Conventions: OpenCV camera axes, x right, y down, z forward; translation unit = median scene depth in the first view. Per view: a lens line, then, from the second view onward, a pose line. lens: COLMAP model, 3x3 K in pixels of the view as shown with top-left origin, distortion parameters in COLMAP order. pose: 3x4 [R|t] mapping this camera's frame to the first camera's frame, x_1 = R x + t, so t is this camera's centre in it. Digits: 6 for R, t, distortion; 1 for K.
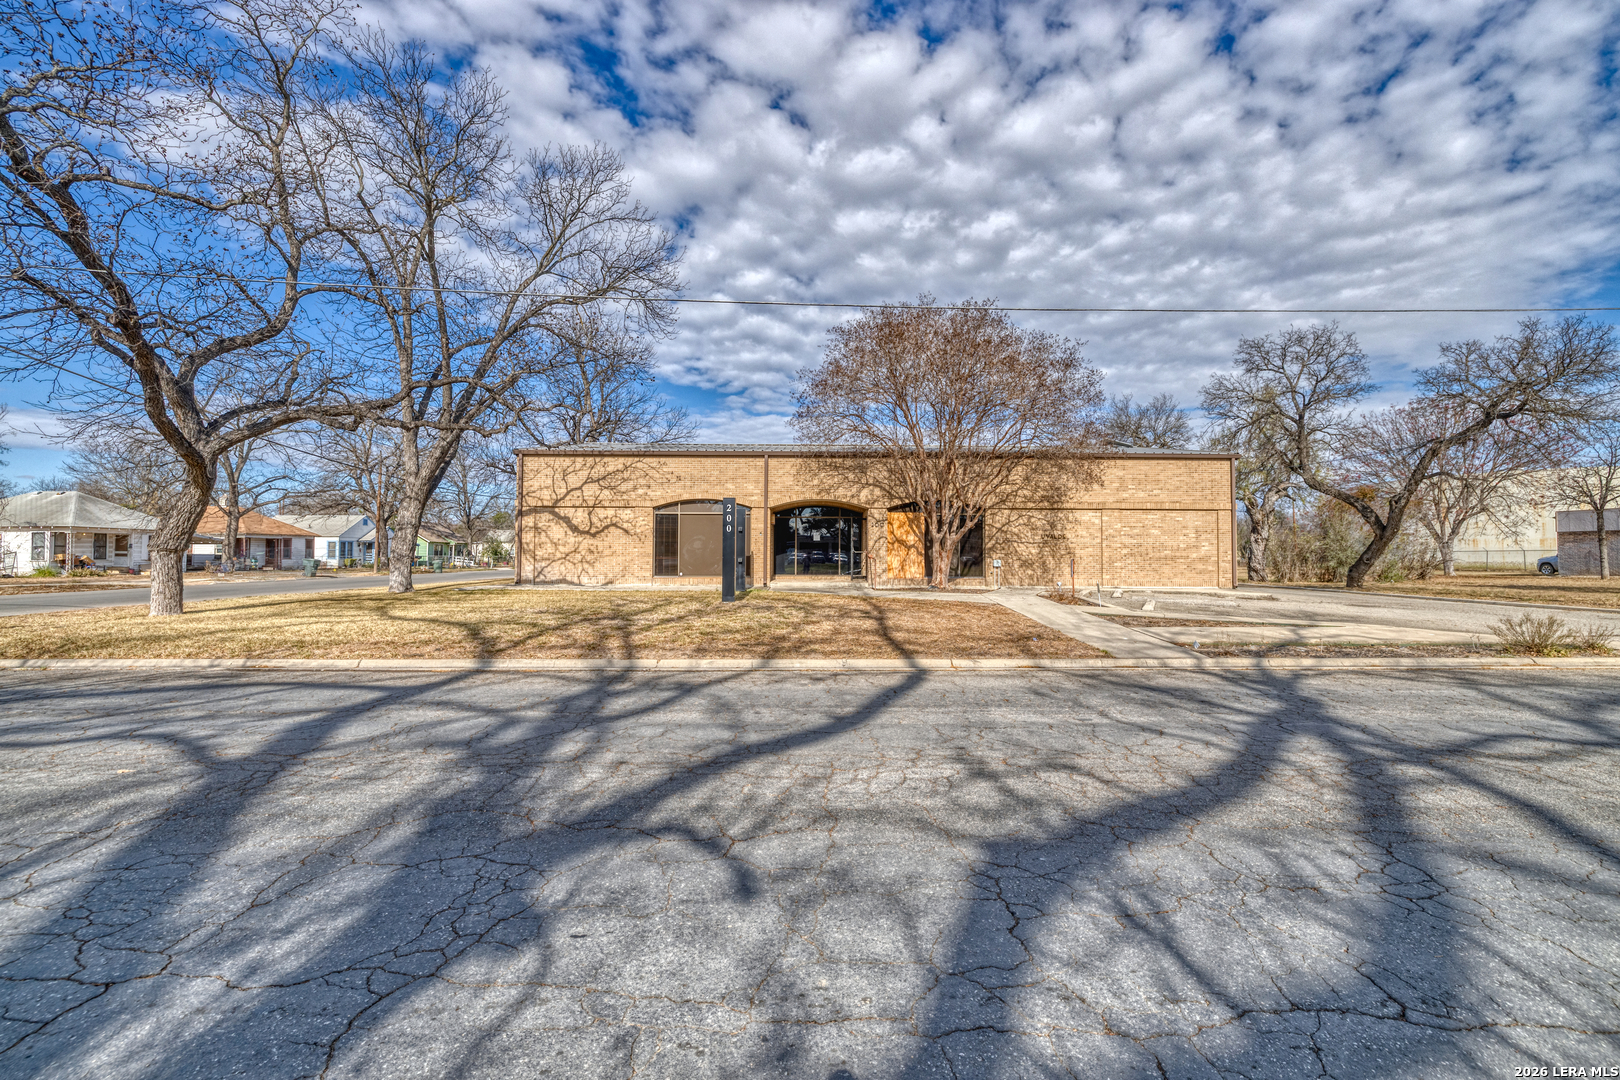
lens RADIAL K [[684.0, 0, 810.0], [0, 684.0, 540.0], [0, 0, 1]] dist [0.000547, -0.000318]
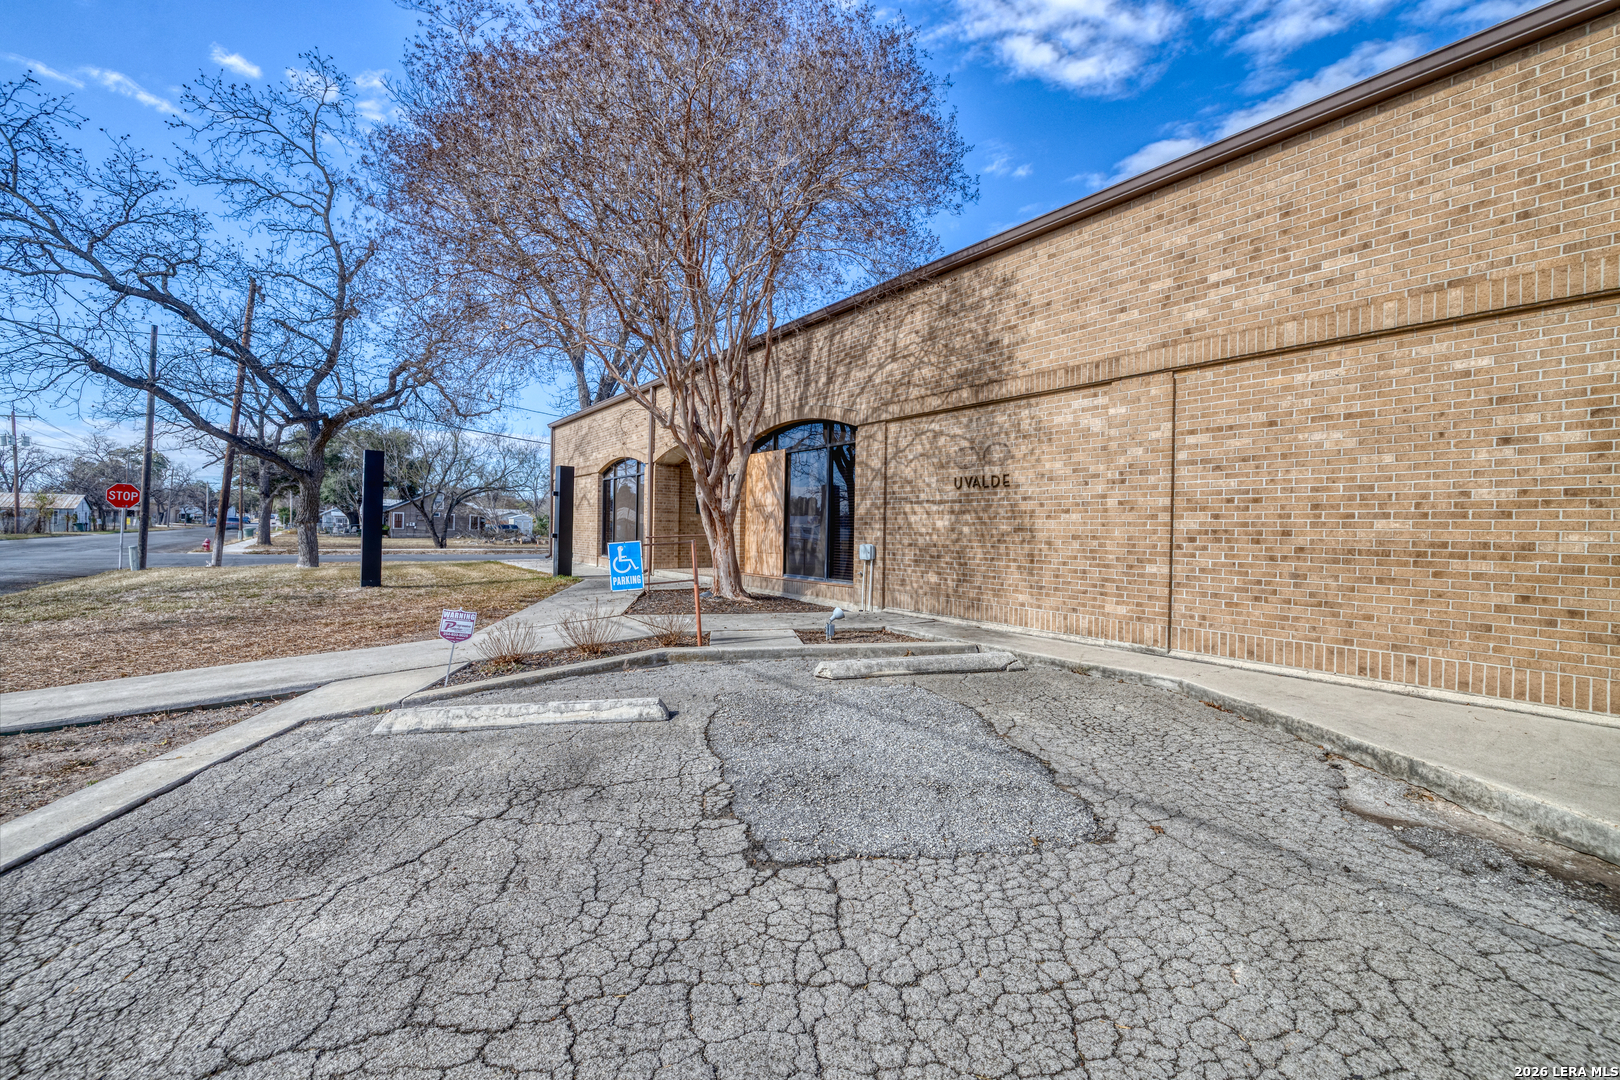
lens RADIAL K [[684.0, 0, 810.0], [0, 684.0, 540.0], [0, 0, 1]] dist [0.000547, -0.000318]
pose [[0.593221, 0.013575, -0.804925, 0.589182], [-0.006900, 0.999907, 0.011778, 0.021438], [0.805010, -0.001433, 0.593260, 0.716628]]
